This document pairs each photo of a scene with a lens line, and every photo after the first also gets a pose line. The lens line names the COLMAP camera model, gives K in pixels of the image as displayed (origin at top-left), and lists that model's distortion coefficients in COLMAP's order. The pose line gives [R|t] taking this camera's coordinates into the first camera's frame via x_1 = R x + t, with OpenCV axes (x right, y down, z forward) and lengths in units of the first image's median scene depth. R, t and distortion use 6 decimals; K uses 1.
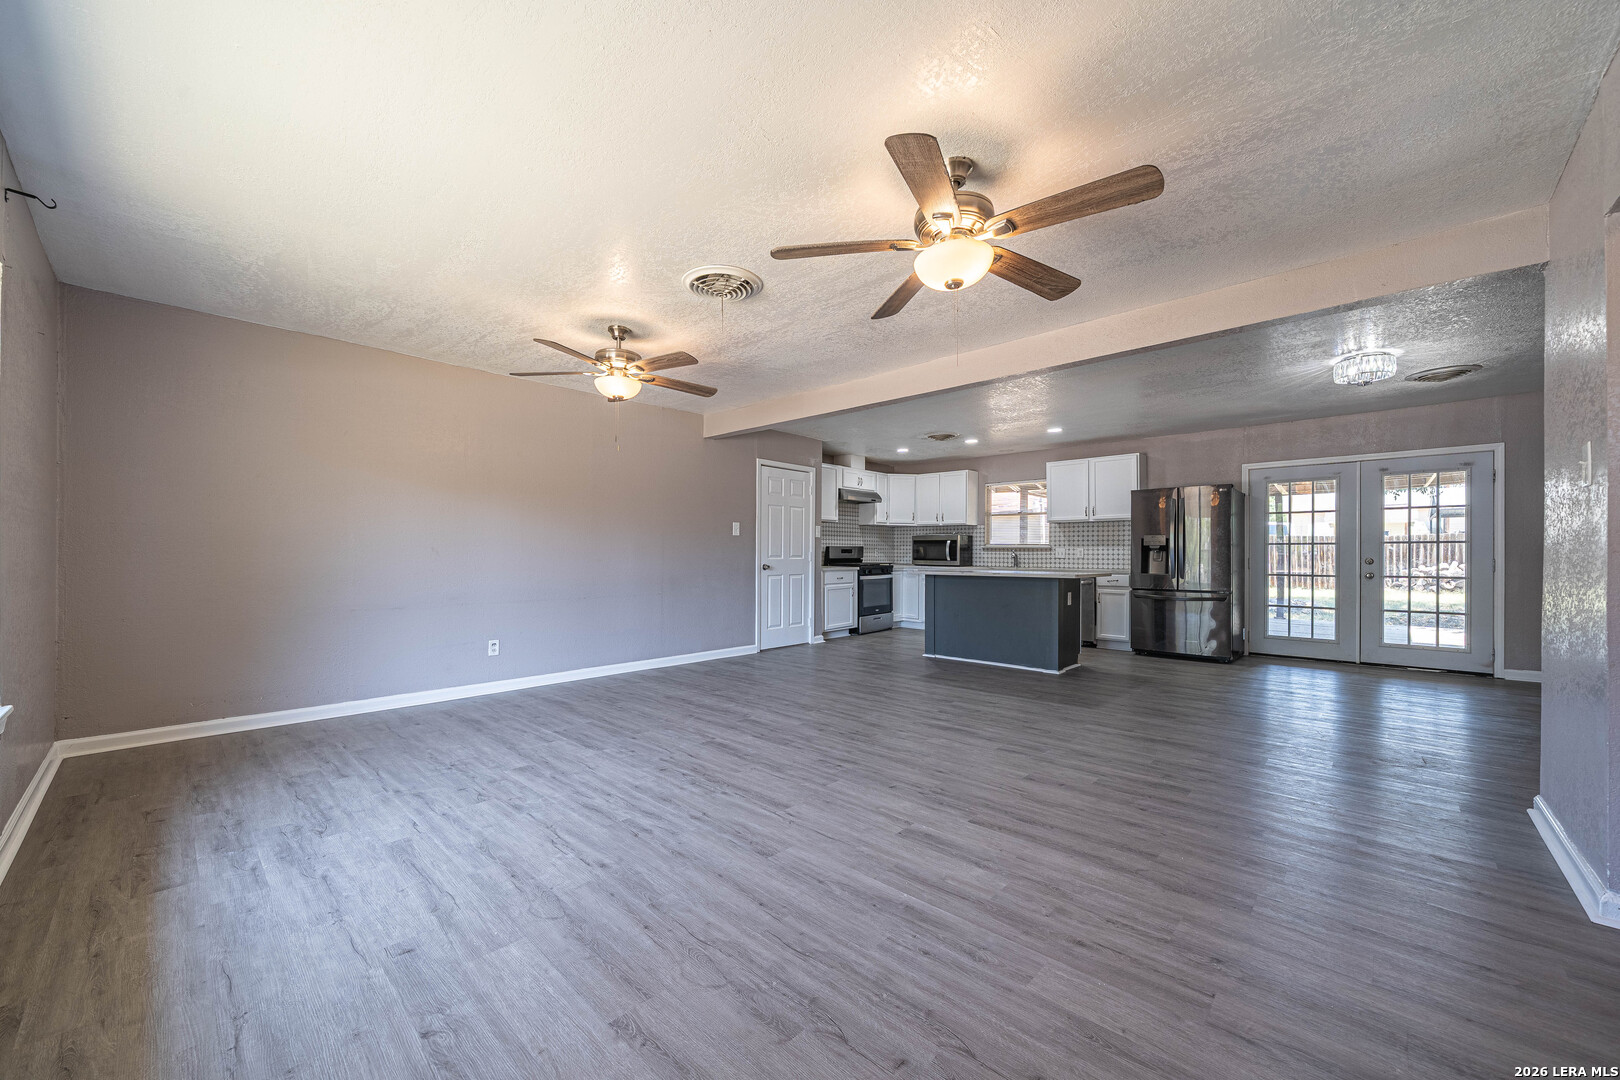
lens RADIAL K [[617.0, 0, 804.8], [0, 617.0, 548.7], [0, 0, 1]] dist [-0.003424, -0.000017]
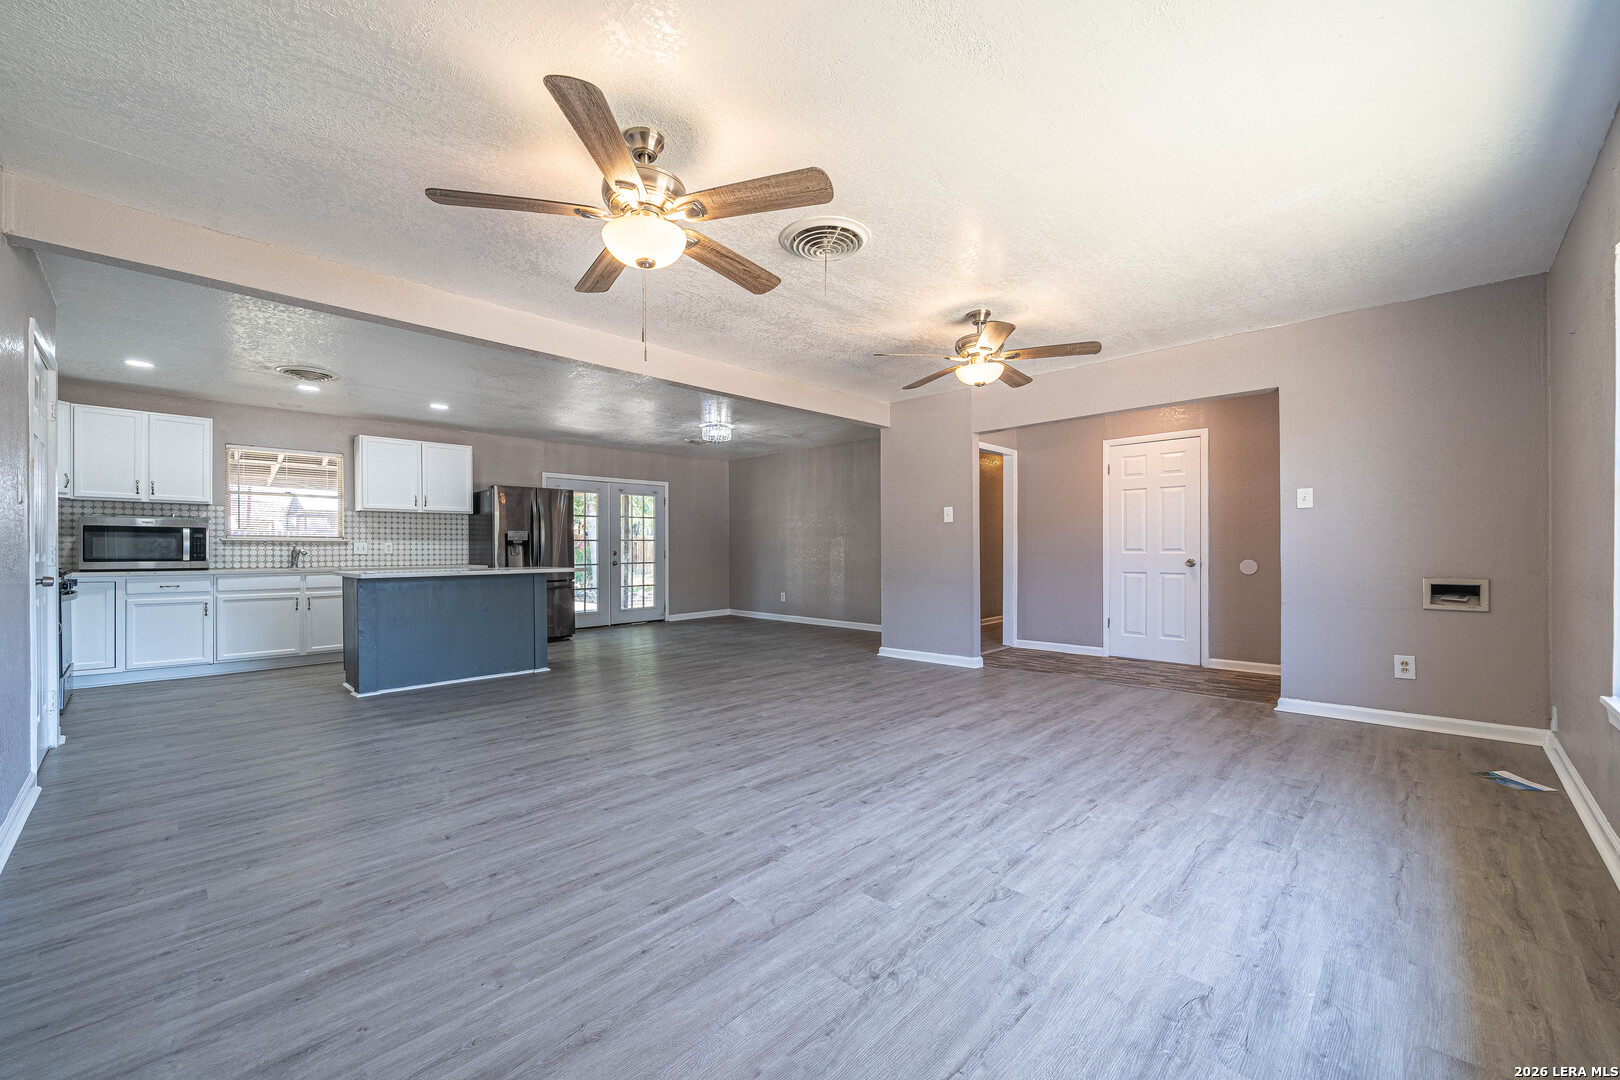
lens RADIAL K [[633.9, 0, 804.1], [0, 633.9, 548.3], [0, 0, 1]] dist [-0.001266, 0.000288]
pose [[0.016984, -0.001271, 0.999855, -1.074660], [-0.003627, 0.999993, 0.001333, 0.011075], [-0.999849, -0.003649, 0.016979, 1.048832]]
